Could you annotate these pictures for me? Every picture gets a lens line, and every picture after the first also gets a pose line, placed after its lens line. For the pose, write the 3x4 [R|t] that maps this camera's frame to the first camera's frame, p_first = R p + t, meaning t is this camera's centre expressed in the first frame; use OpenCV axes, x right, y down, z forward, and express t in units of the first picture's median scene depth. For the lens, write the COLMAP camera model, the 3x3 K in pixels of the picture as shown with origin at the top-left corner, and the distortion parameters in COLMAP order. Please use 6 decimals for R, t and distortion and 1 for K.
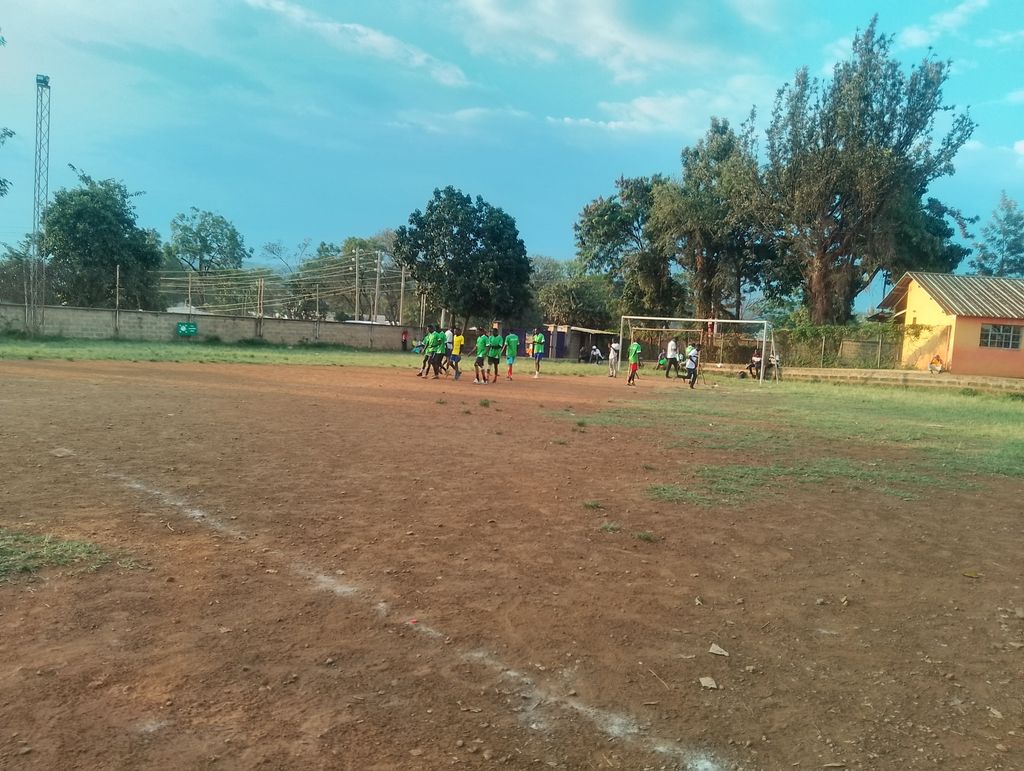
lens RADIAL K [[793.1, 0, 510.0], [0, 793.1, 433.3], [0, 0, 1]] dist [0.015431, -0.075475]
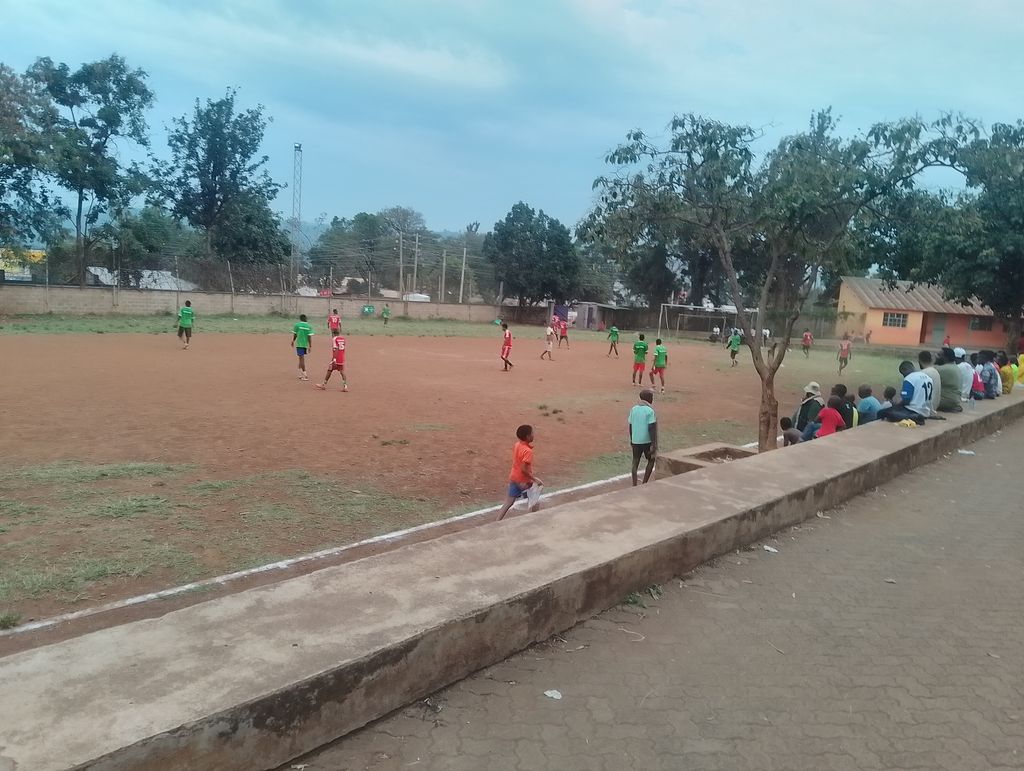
lens RADIAL K [[793.1, 0, 510.0], [0, 793.1, 433.3], [0, 0, 1]] dist [0.015431, -0.075475]
pose [[0.995910, -0.008791, 0.089923, -0.281826], [0.003630, 0.998344, 0.057406, 0.013521], [-0.090279, -0.056845, 0.994293, -0.500921]]
